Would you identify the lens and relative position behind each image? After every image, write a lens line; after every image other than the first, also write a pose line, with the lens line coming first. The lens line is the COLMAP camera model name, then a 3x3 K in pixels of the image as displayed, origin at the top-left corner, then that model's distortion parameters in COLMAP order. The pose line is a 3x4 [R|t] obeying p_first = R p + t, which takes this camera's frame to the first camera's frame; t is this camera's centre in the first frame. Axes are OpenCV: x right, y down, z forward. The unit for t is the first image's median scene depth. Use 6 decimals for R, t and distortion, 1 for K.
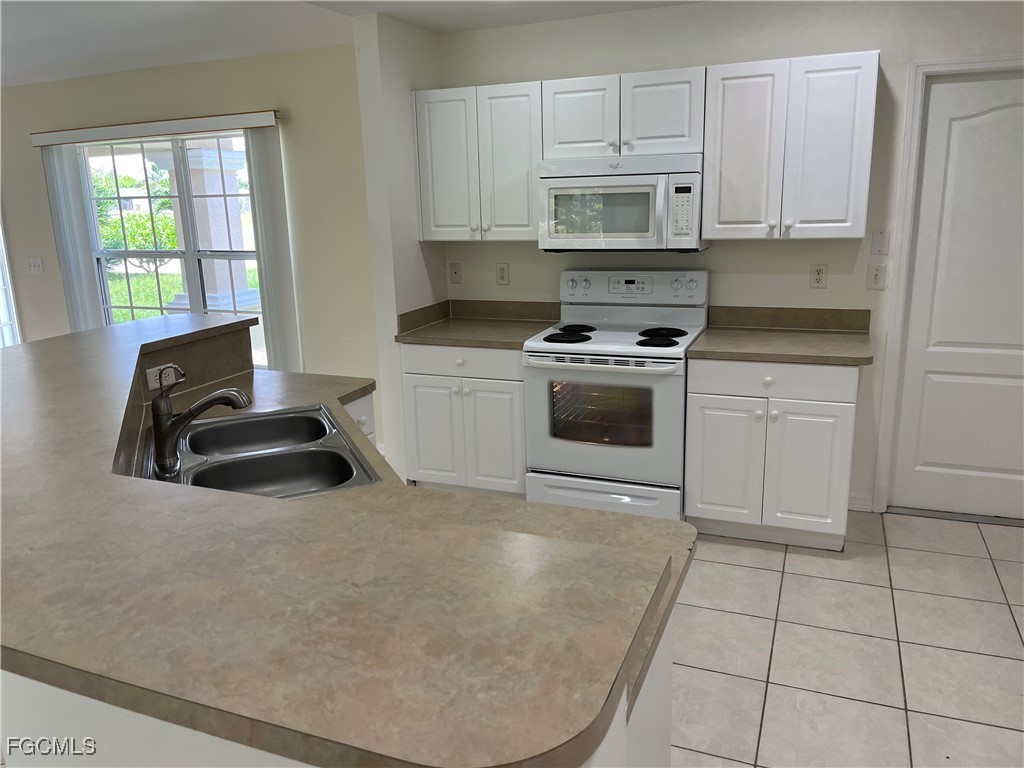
lens RADIAL K [[781.8, 0, 507.7], [0, 781.8, 383.8], [0, 0, 1]] dist [0.059781, -0.086676]
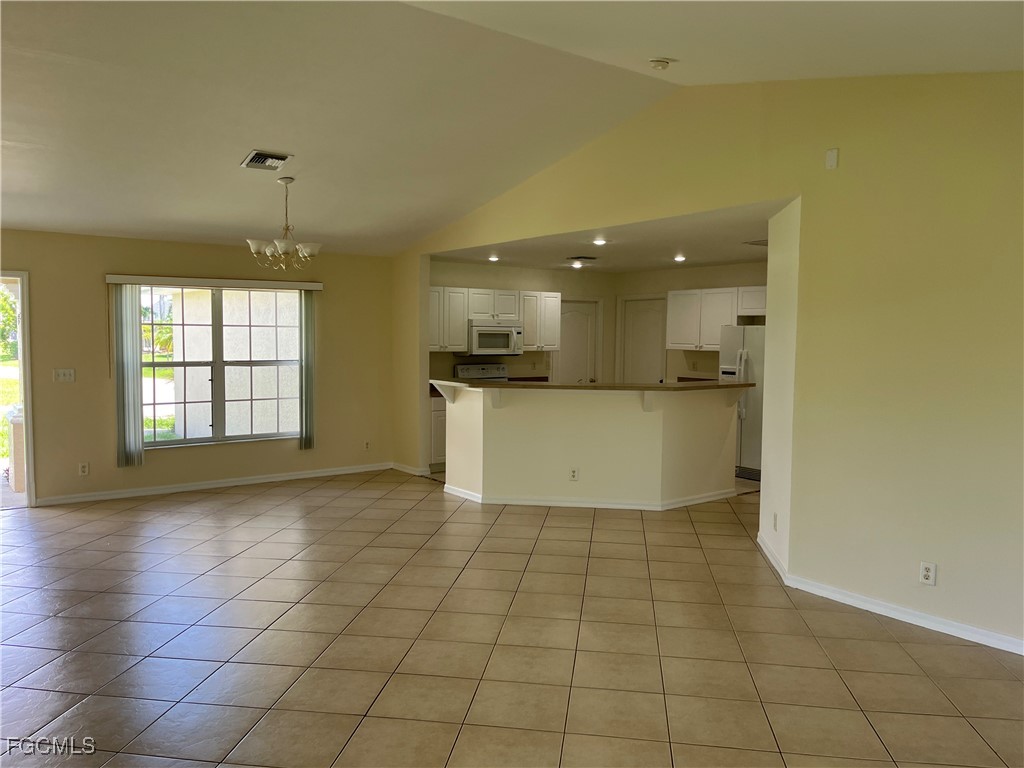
lens RADIAL K [[781.8, 0, 509.4], [0, 781.8, 386.1], [0, 0, 1]] dist [0.059781, -0.086676]
pose [[0.499052, -0.027756, 0.866127, -2.104540], [0.179295, 0.981167, -0.071866, 0.122112], [-0.847821, 0.191157, 0.494630, -0.280098]]
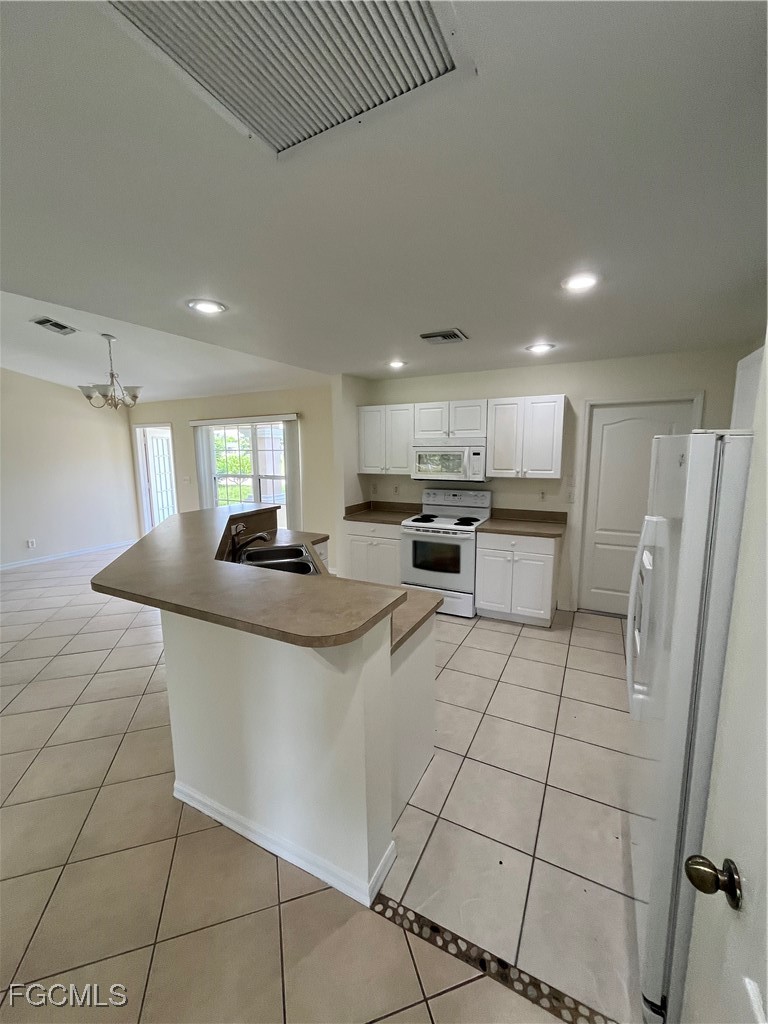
lens RADIAL K [[416.6, 0, 385.7], [0, 416.6, 512.4], [0, 0, 1]] dist [-0.002412, 0.000840]
pose [[0.996155, 0.034959, -0.080326, 0.069842], [-0.041646, 0.995667, -0.083146, 0.019108], [0.077072, 0.086172, 0.993295, -0.140466]]
